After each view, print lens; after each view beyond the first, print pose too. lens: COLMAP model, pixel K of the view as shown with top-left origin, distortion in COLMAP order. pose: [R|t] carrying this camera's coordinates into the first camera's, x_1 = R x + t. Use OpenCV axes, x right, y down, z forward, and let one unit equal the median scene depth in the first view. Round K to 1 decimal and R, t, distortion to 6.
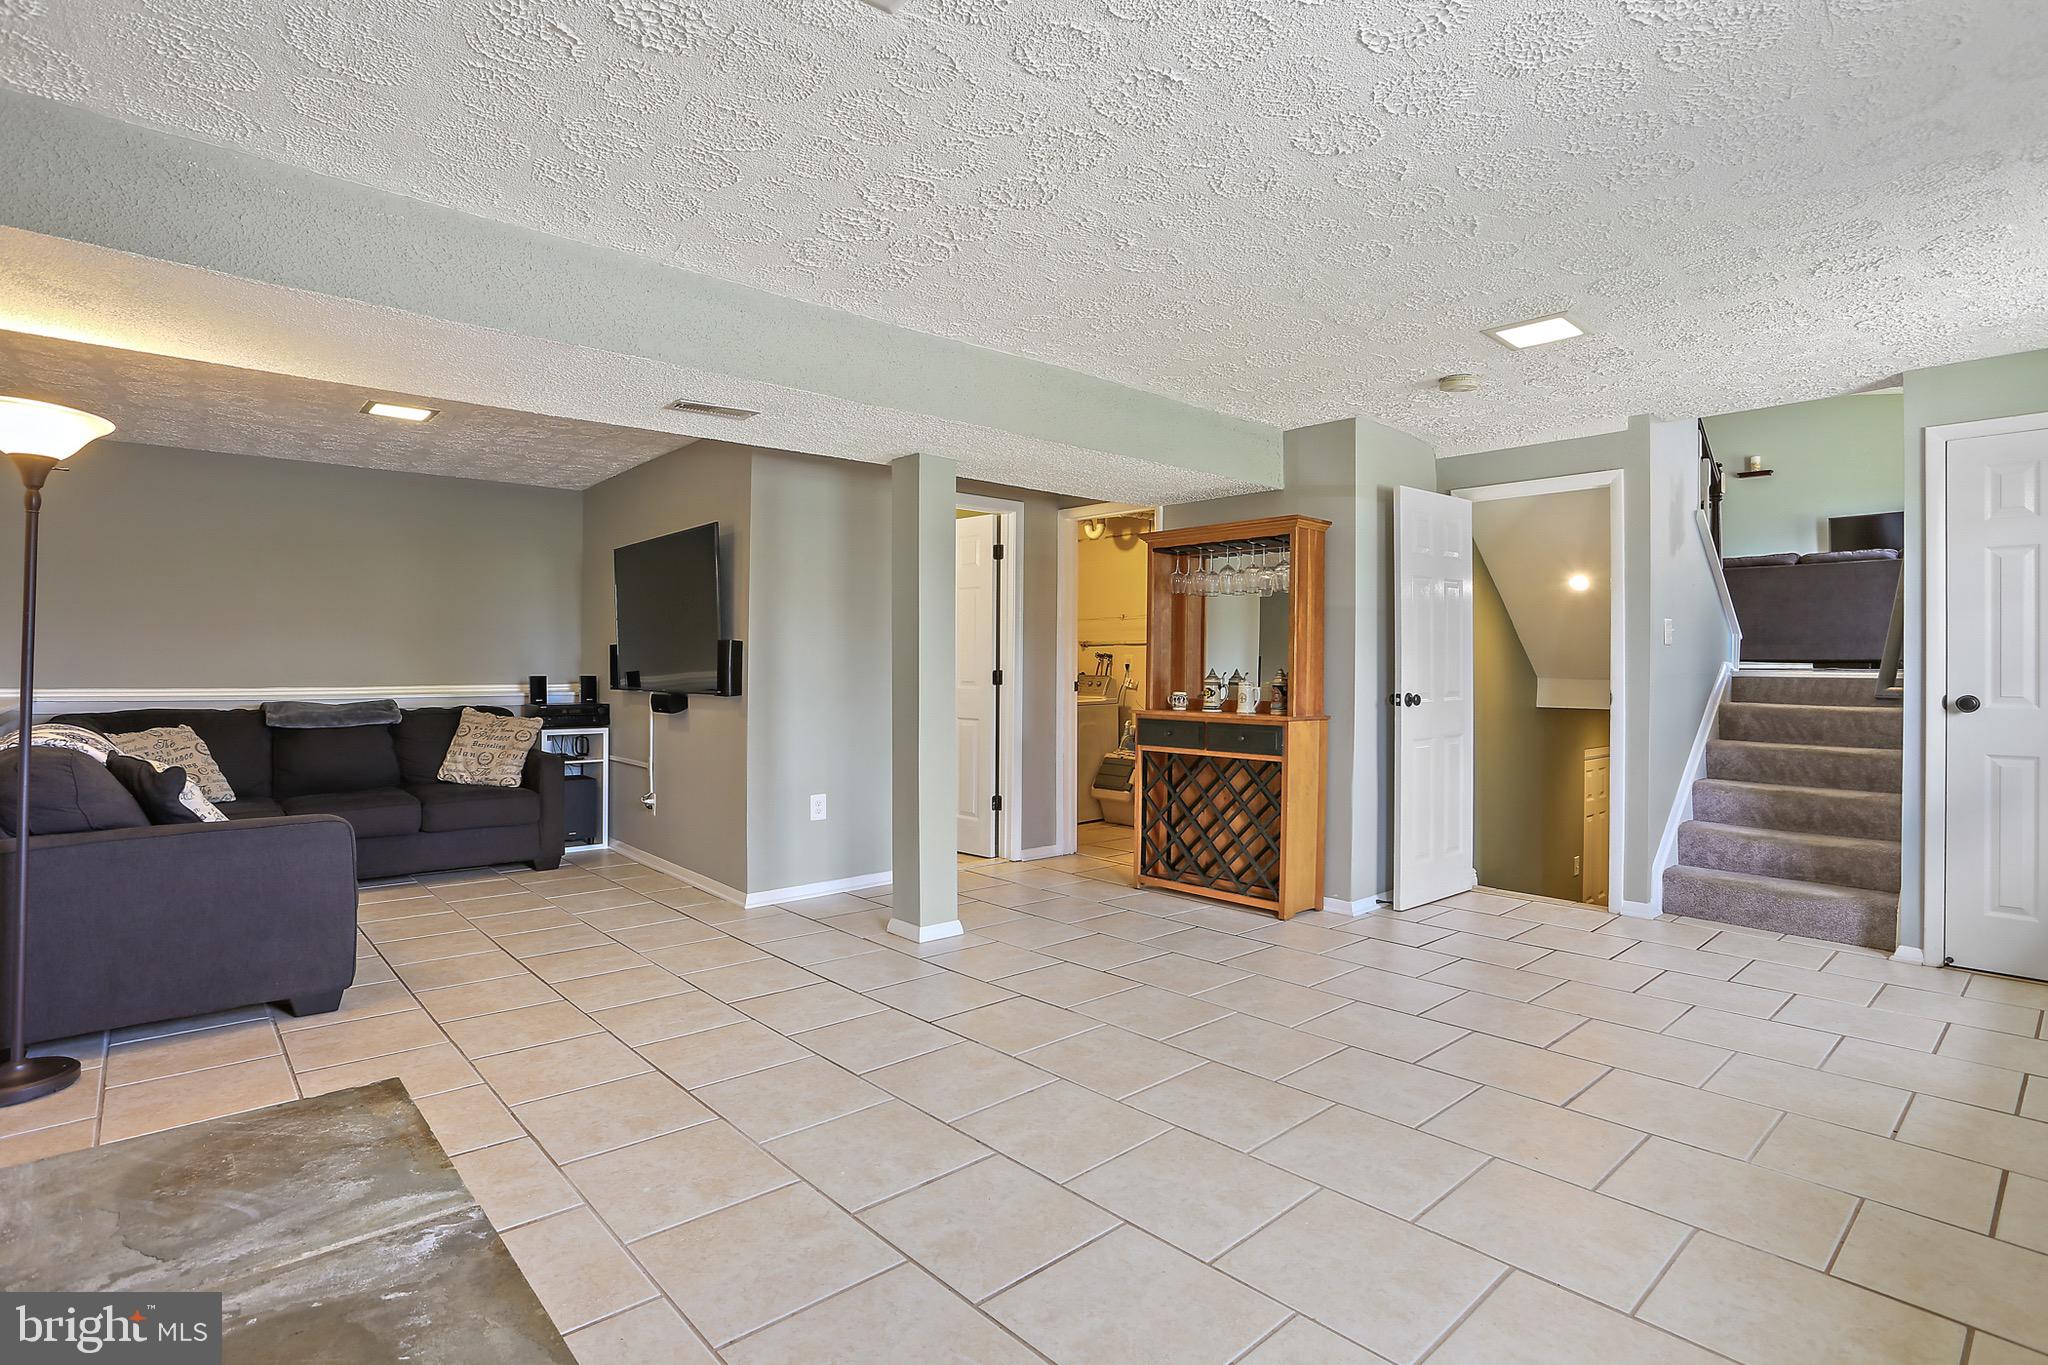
lens RADIAL K [[1016.9, 0, 1022.8], [0, 1016.9, 663.1], [0, 0, 1]] dist [-0.082911, -0.000024]
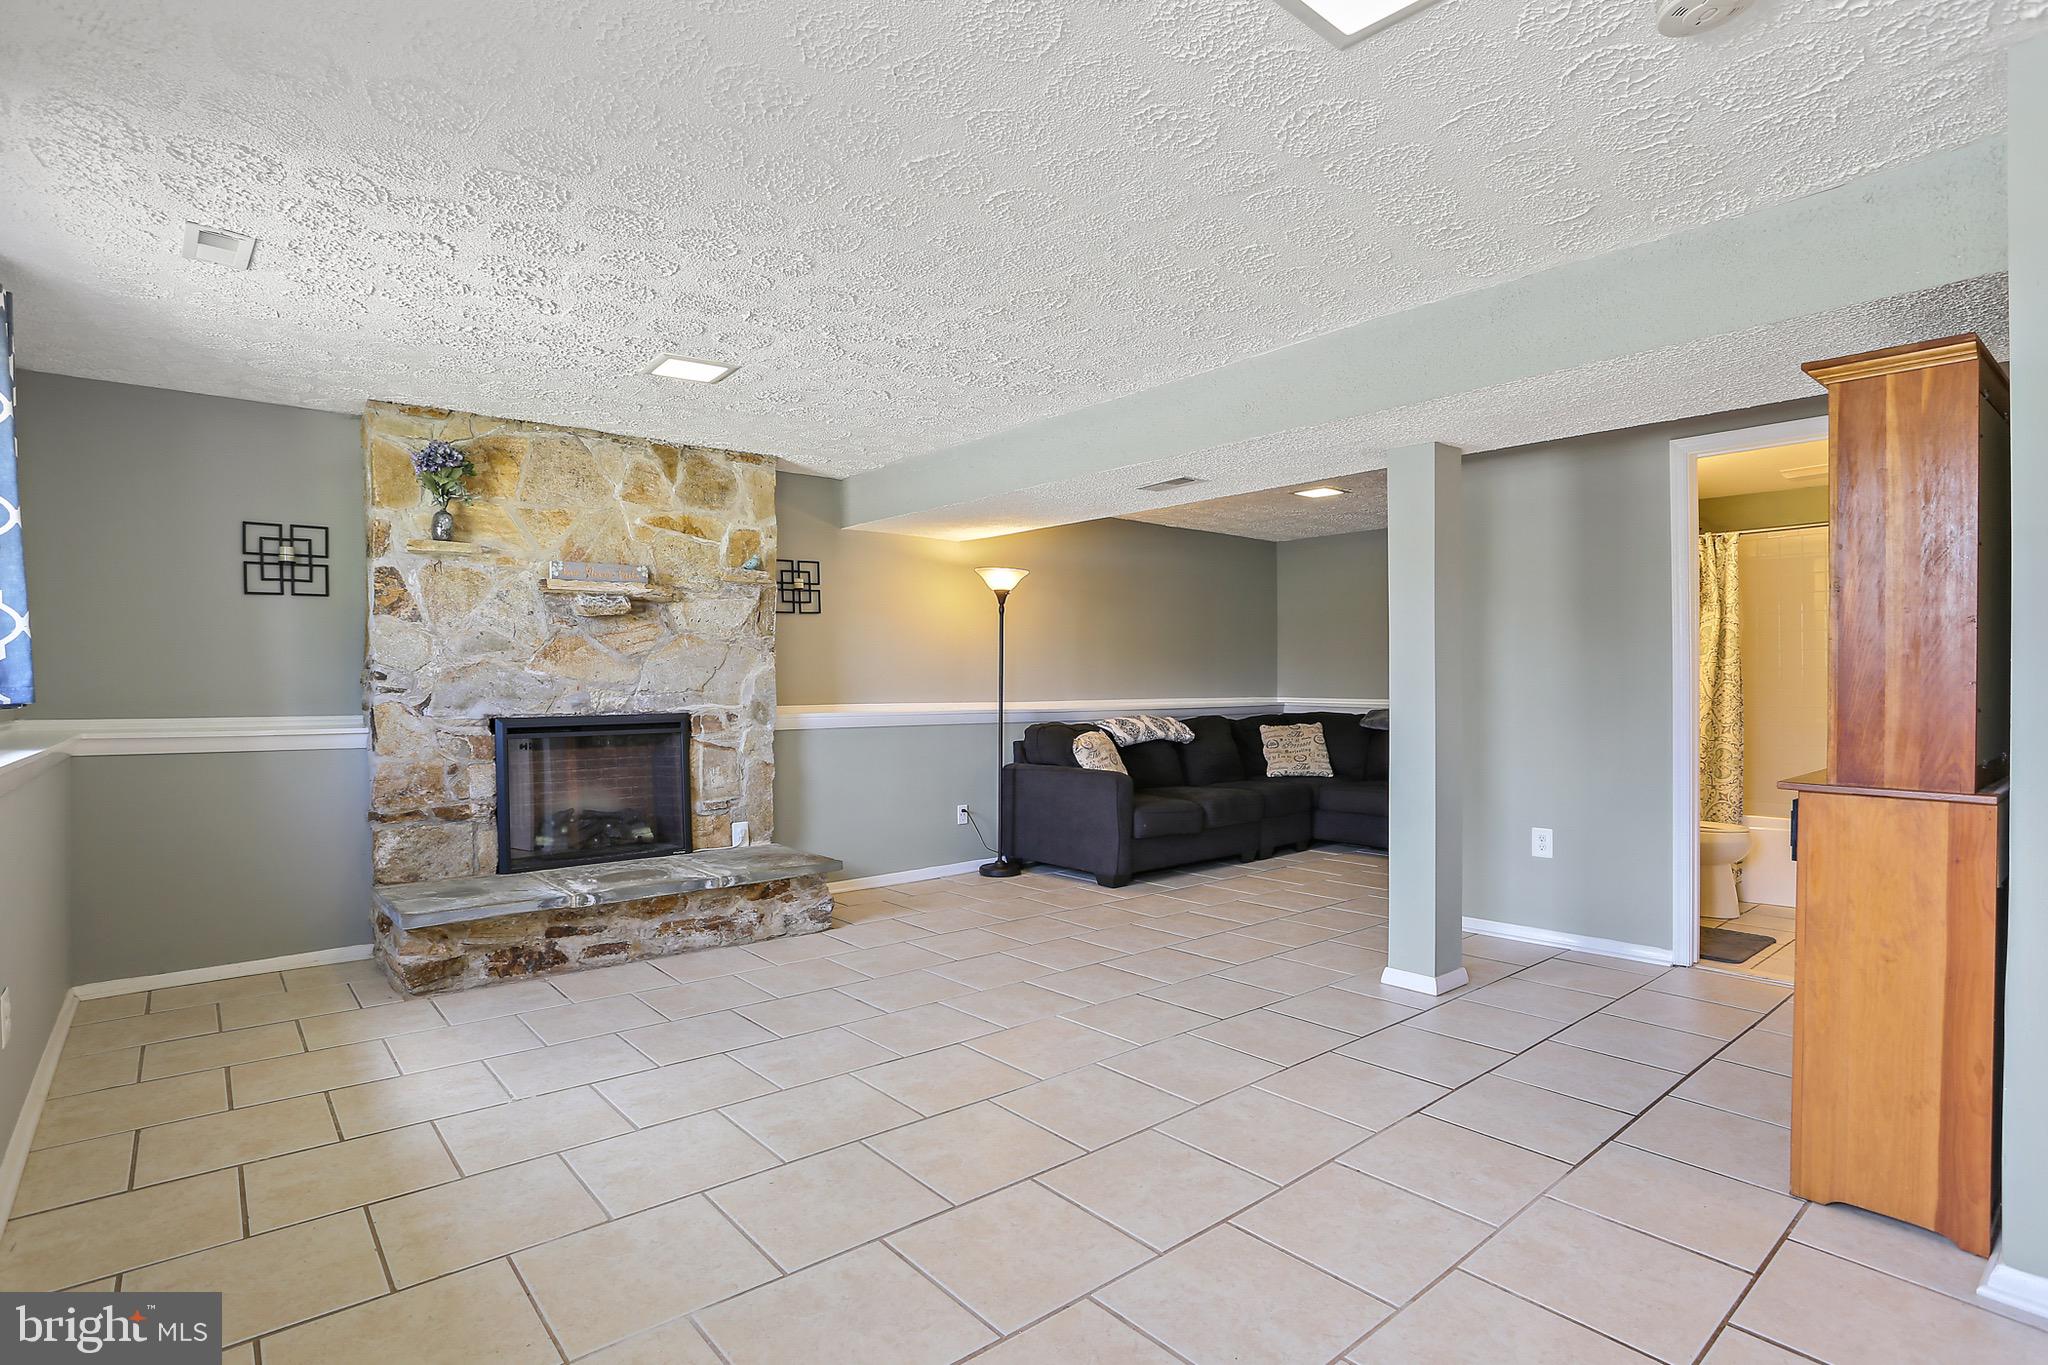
lens RADIAL K [[1021.0, 0, 1025.2], [0, 1021.0, 672.0], [0, 0, 1]] dist [-0.021098, 0.000110]
pose [[-0.033464, -0.014434, -0.999336, 0.653110], [0.010279, 0.999838, -0.014786, 0.002775], [0.999387, -0.010767, -0.033311, 0.549817]]
